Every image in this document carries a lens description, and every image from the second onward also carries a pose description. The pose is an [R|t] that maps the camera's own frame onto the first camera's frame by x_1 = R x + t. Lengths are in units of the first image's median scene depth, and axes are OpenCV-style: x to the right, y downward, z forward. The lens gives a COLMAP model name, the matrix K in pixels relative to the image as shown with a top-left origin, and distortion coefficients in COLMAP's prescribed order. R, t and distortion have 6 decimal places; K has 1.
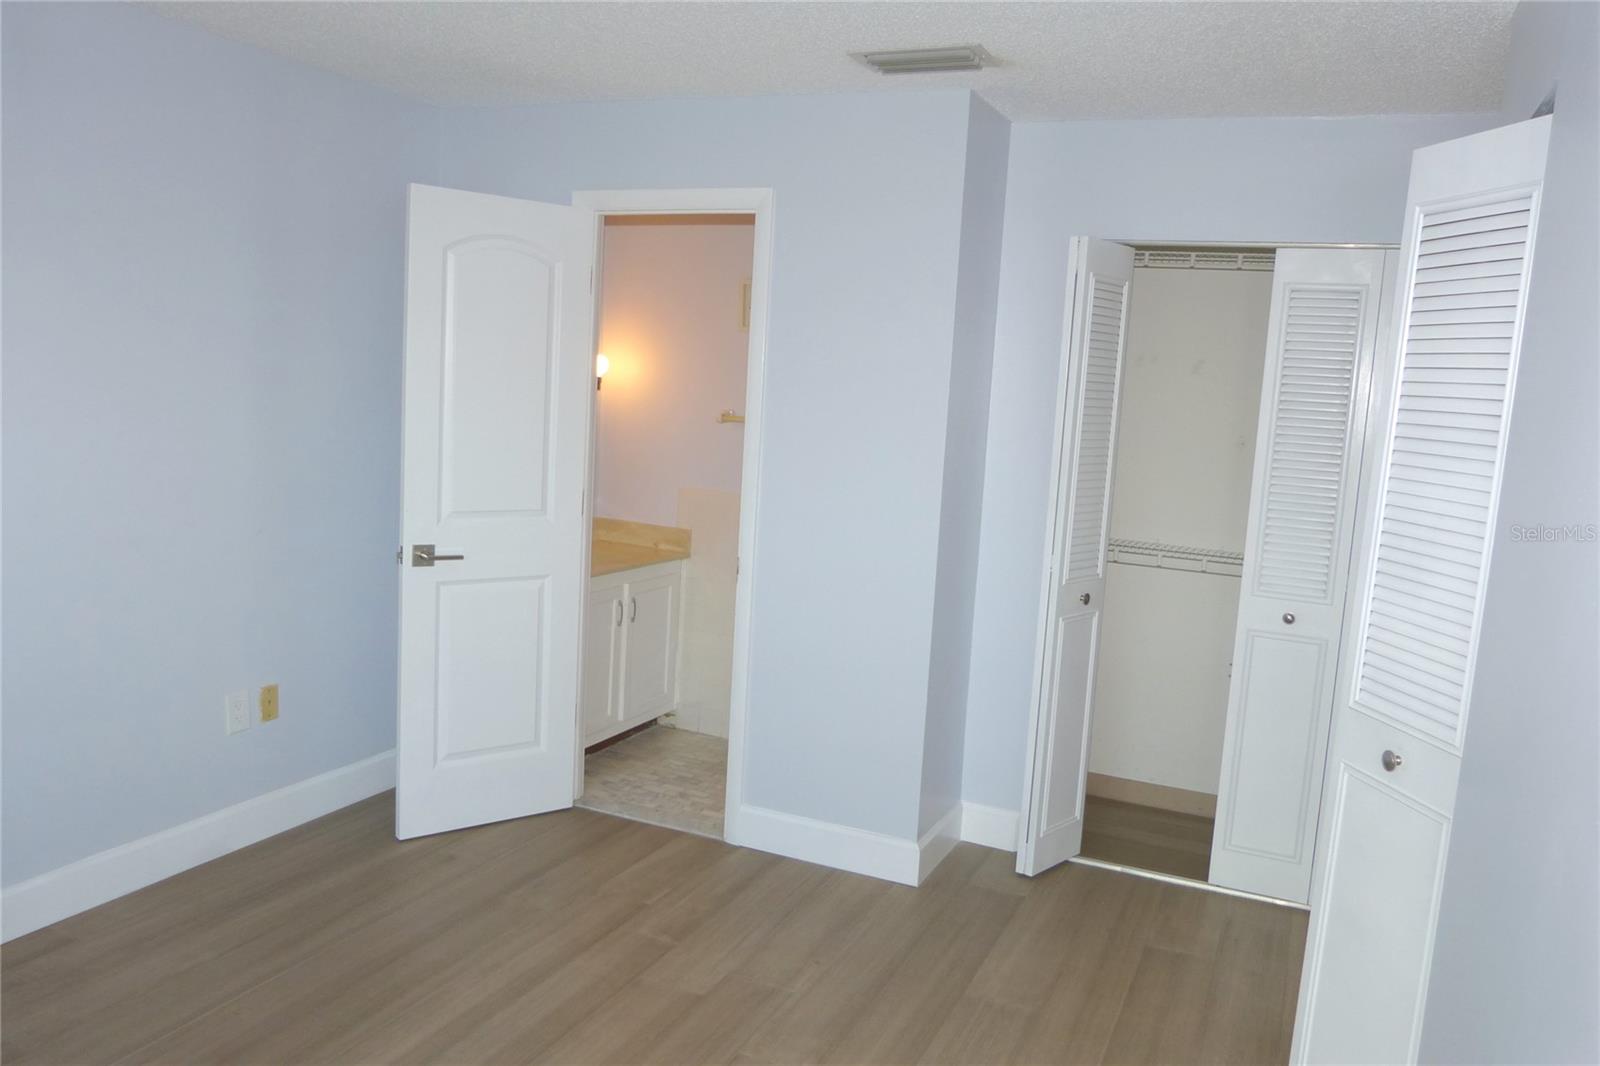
lens RADIAL K [[1177.8, 0, 800.0], [0, 1177.8, 533.0], [0, 0, 1]] dist [-0.041869, -0.002760]
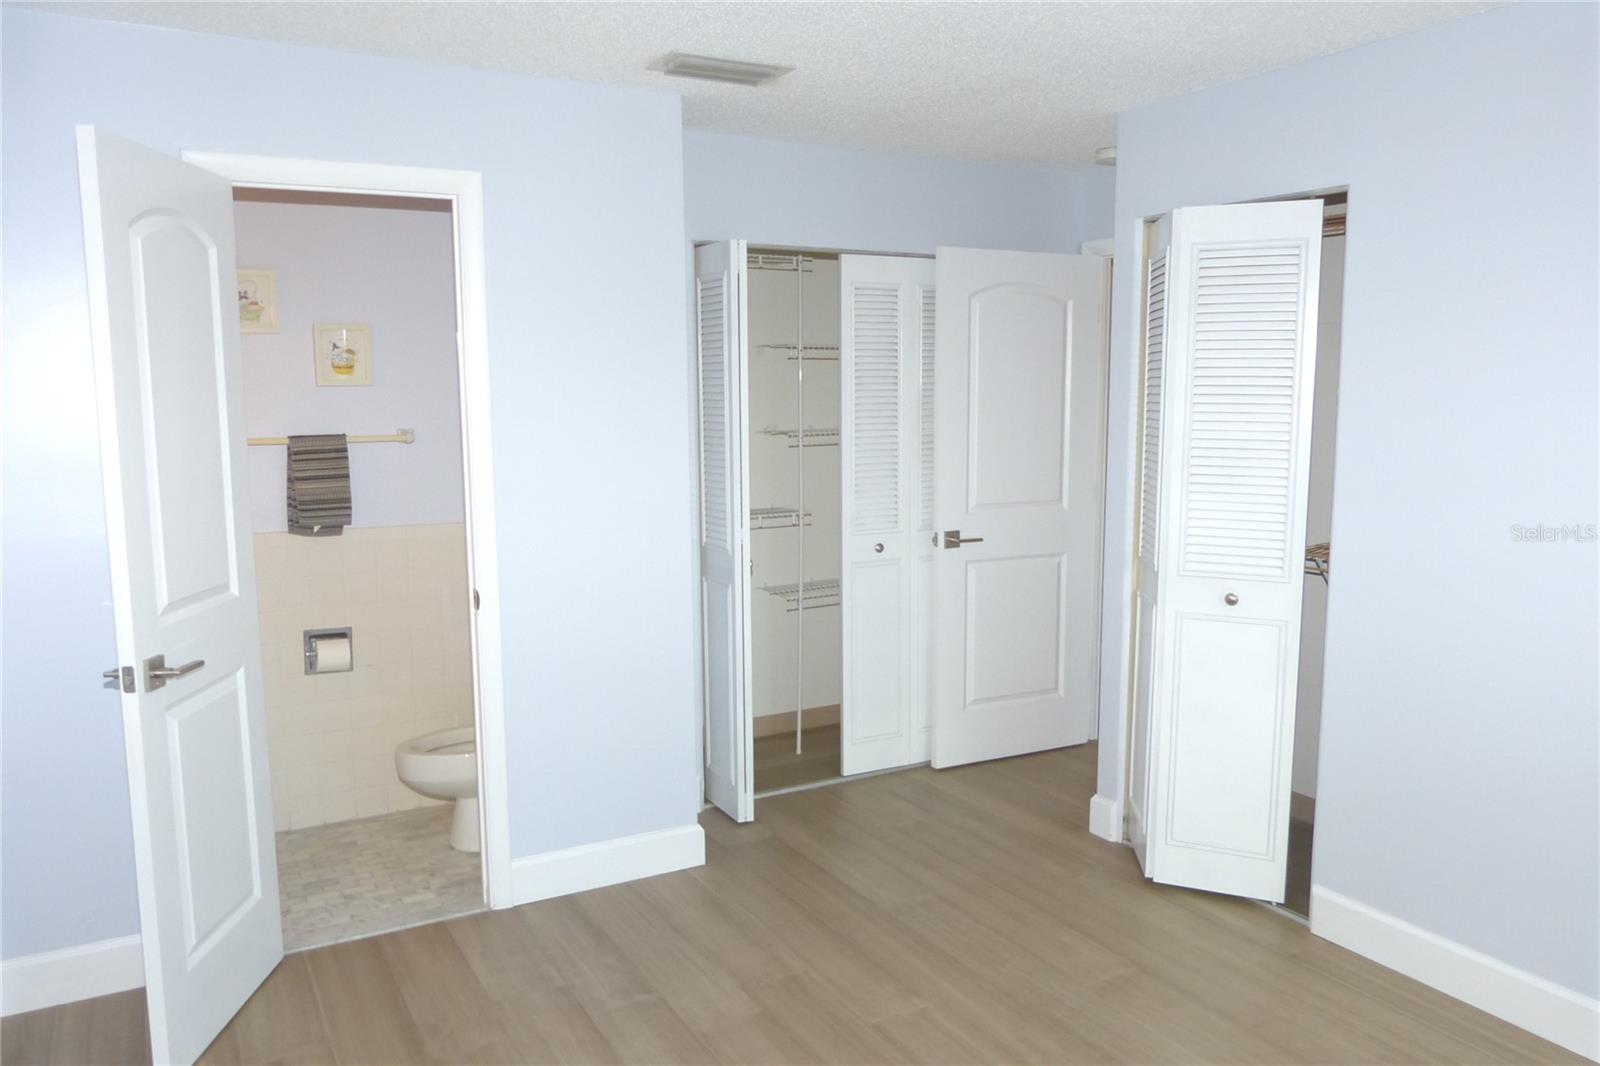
lens RADIAL K [[1188.8, 0, 800.0], [0, 1188.8, 533.0], [0, 0, 1]] dist [-0.011409, -0.004393]
pose [[0.603288, -0.158319, 0.781651, -0.620973], [0.147039, 0.985377, 0.086095, -0.064975], [-0.783852, 0.062993, 0.617745, 0.265532]]
